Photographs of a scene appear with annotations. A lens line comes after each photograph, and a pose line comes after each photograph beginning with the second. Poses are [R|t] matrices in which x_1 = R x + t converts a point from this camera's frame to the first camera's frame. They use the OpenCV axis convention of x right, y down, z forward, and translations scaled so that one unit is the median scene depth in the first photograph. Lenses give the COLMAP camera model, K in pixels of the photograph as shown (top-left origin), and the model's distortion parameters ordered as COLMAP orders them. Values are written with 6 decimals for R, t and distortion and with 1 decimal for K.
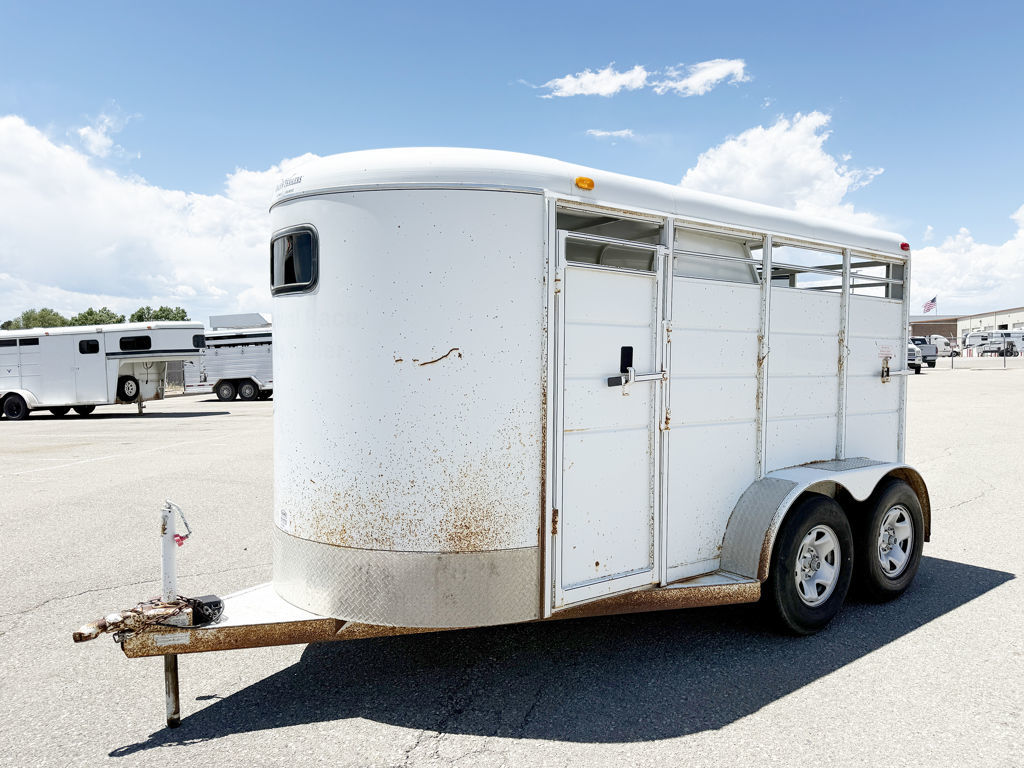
lens RADIAL K [[784.8, 0, 468.2], [0, 784.8, 382.9], [0, 0, 1]] dist [0.123288, -0.193307]
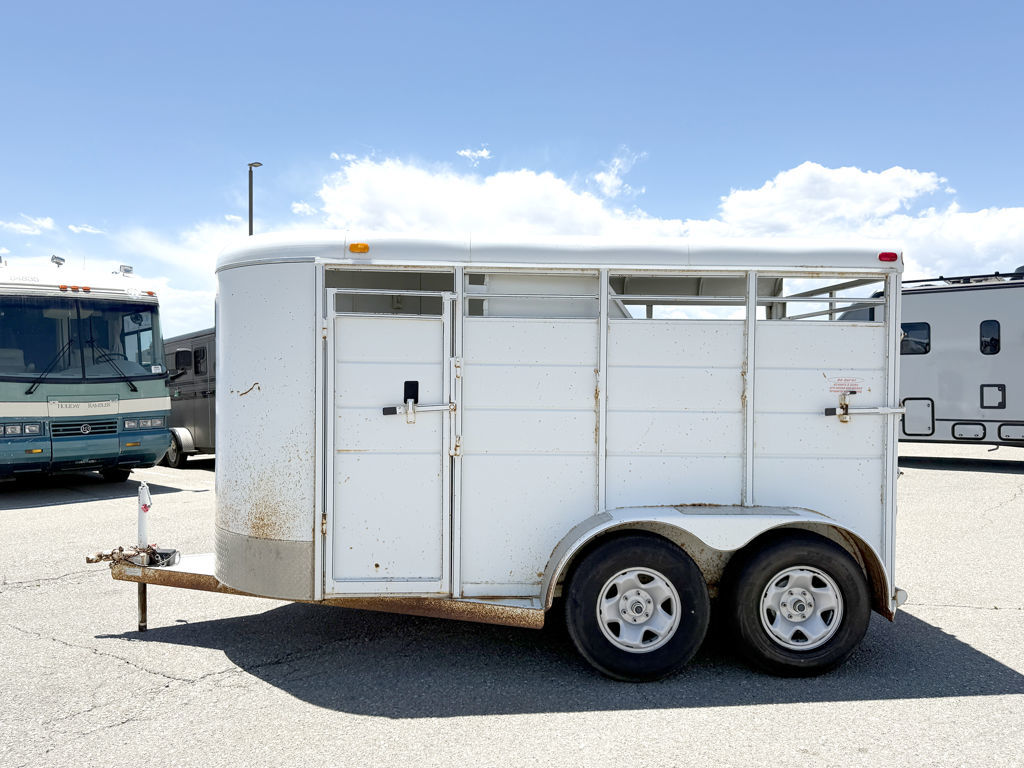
lens RADIAL K [[784.8, 0, 468.2], [0, 784.8, 382.9], [0, 0, 1]] dist [0.123288, -0.193307]
pose [[0.805673, 0.005487, -0.592336, 0.923905], [-0.020827, 0.999601, -0.019068, -0.022630], [0.591995, 0.027699, 0.805466, 0.117757]]
